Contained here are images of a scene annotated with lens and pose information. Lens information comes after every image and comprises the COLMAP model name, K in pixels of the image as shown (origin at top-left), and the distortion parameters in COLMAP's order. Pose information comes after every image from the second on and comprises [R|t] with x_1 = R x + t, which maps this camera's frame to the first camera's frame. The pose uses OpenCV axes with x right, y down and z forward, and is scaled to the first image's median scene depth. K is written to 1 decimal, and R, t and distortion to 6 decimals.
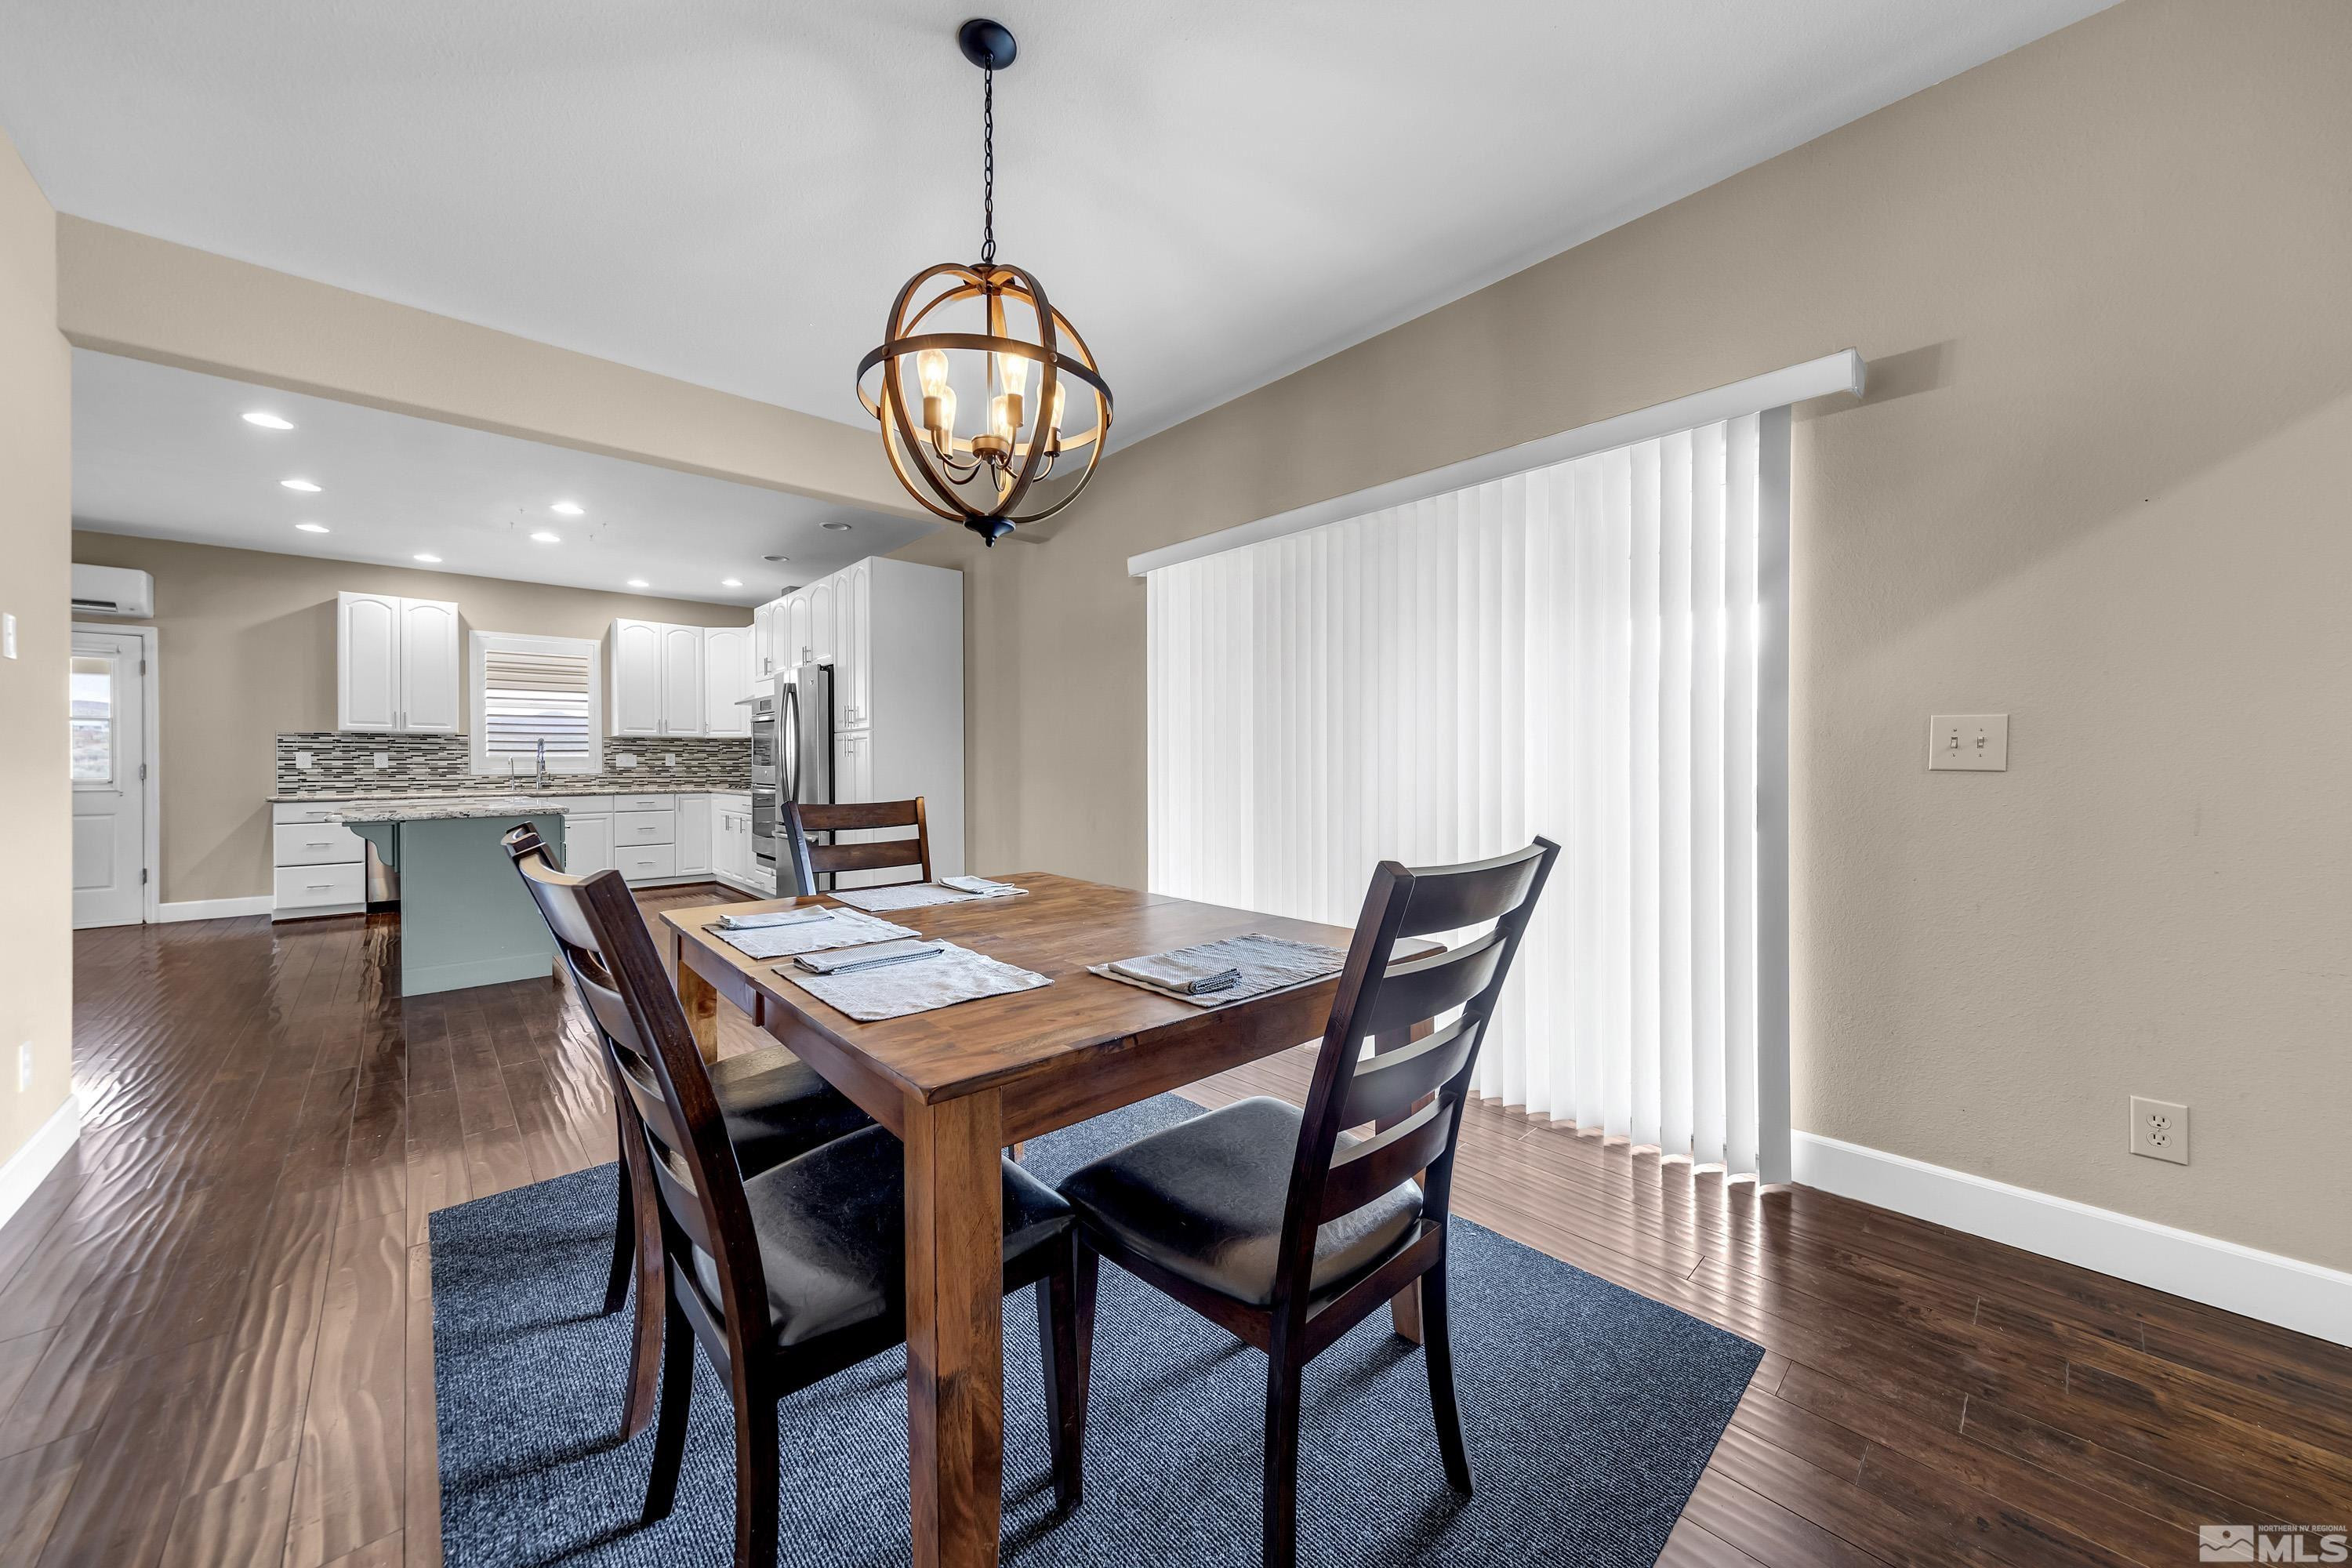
lens RADIAL K [[839.6, 0, 1193.6], [0, 839.6, 769.6], [0, 0, 1]] dist [0.001391, 0.000447]
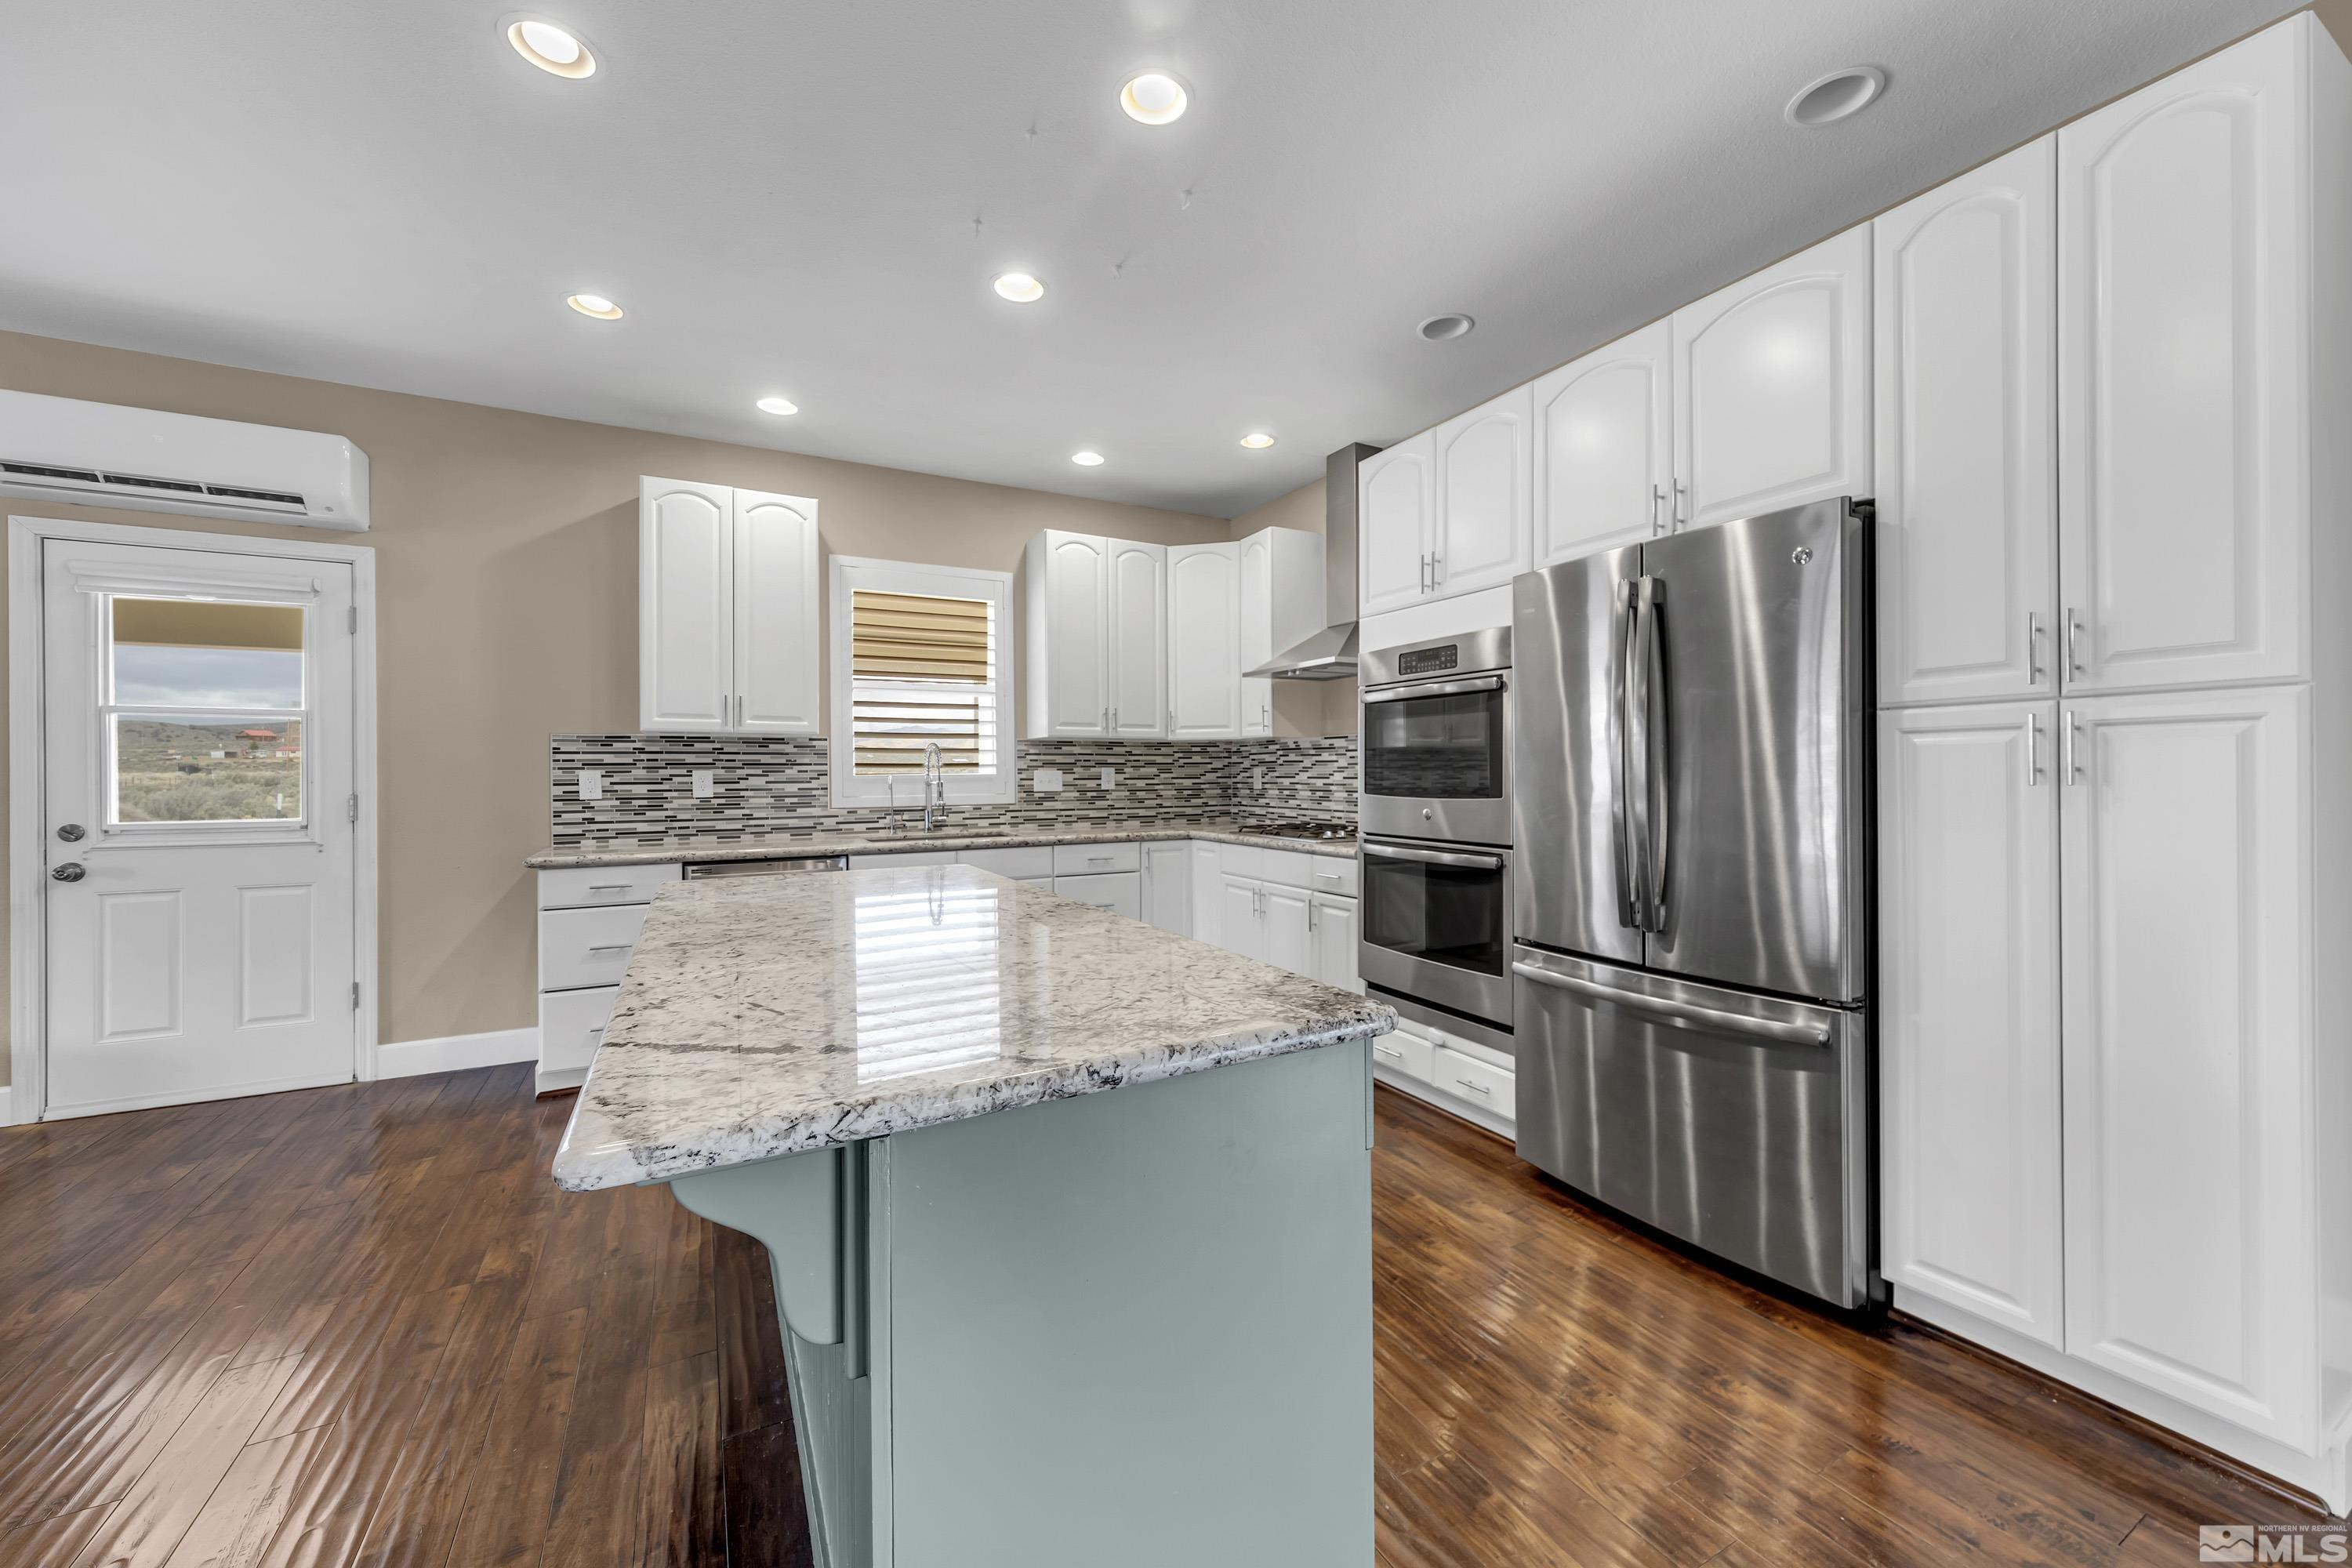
lens RADIAL K [[839.6, 0, 1158.4], [0, 839.6, 778.7], [0, 0, 1]] dist [0.001391, 0.000447]
pose [[0.969315, -0.001451, -0.245817, -0.527799], [0.001803, 0.999998, 0.001207, -0.014516], [0.245815, -0.001614, 0.969315, 0.524910]]
